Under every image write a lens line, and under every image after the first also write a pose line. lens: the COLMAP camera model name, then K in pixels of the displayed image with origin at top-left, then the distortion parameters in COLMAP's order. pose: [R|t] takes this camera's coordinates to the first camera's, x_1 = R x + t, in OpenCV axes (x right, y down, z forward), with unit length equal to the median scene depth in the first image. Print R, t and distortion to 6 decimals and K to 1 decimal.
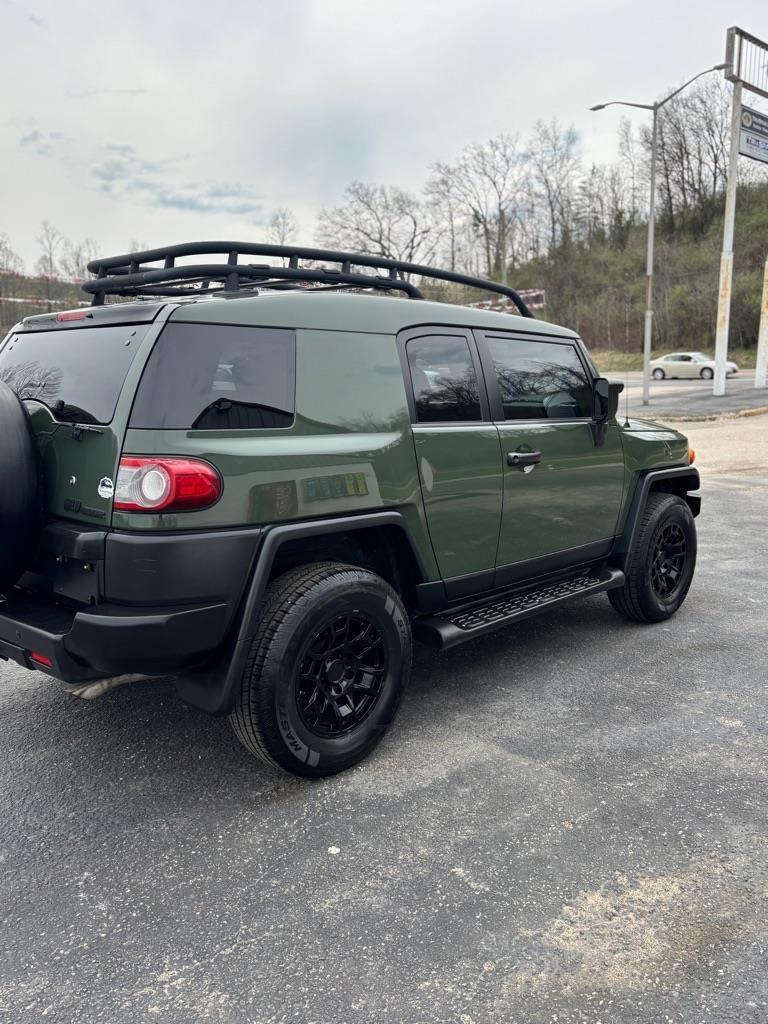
lens RADIAL K [[820.3, 0, 385.6], [0, 820.3, 510.3], [0, 0, 1]] dist [0.056729, -0.074414]
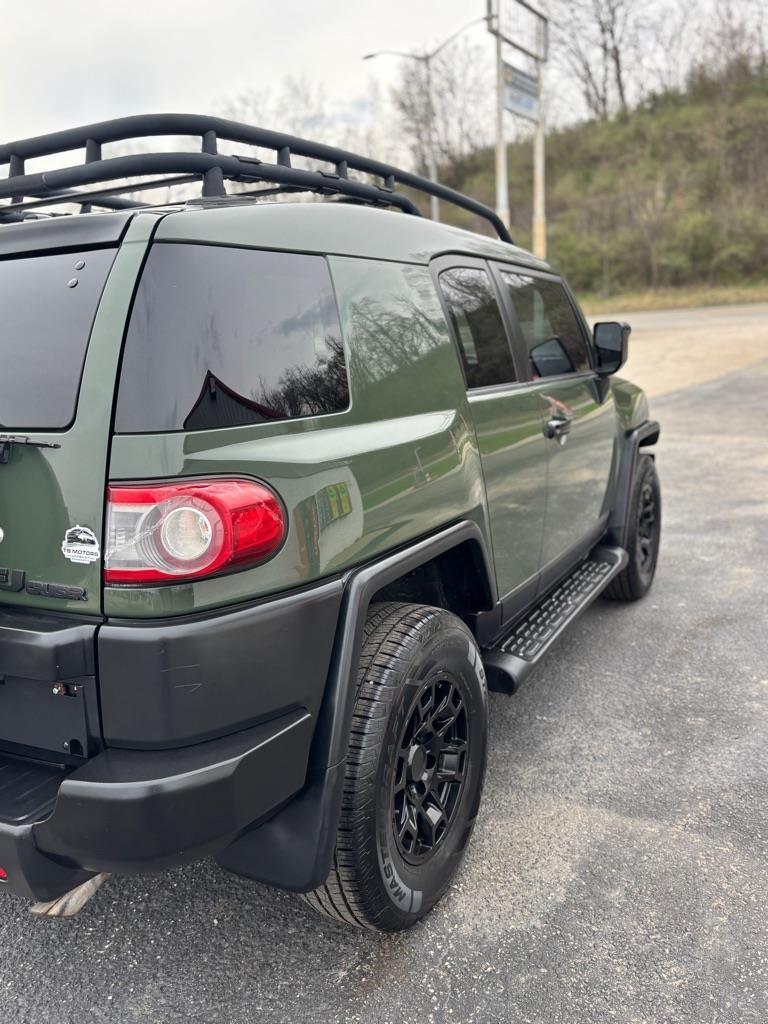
lens RADIAL K [[820.3, 0, 393.2], [0, 820.3, 508.5], [0, 0, 1]] dist [0.056729, -0.074414]
pose [[0.958440, -0.104767, 0.265363, -0.197652], [0.094462, 0.994204, 0.051340, -0.041984], [-0.269204, -0.024140, 0.962781, 0.287929]]
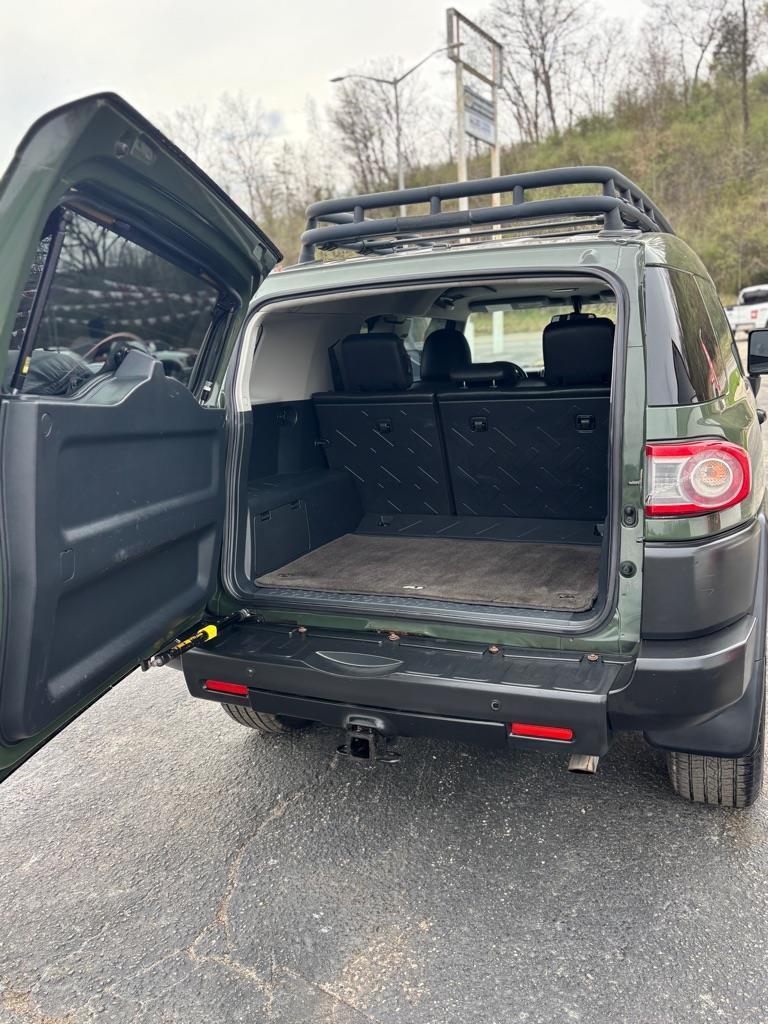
lens RADIAL K [[820.3, 0, 387.3], [0, 820.3, 511.6], [0, 0, 1]] dist [0.056729, -0.074414]
pose [[0.933982, -0.116797, 0.337692, -0.555469], [0.108254, 0.993145, 0.044090, -0.044135], [-0.340527, -0.004623, 0.940223, 0.259038]]
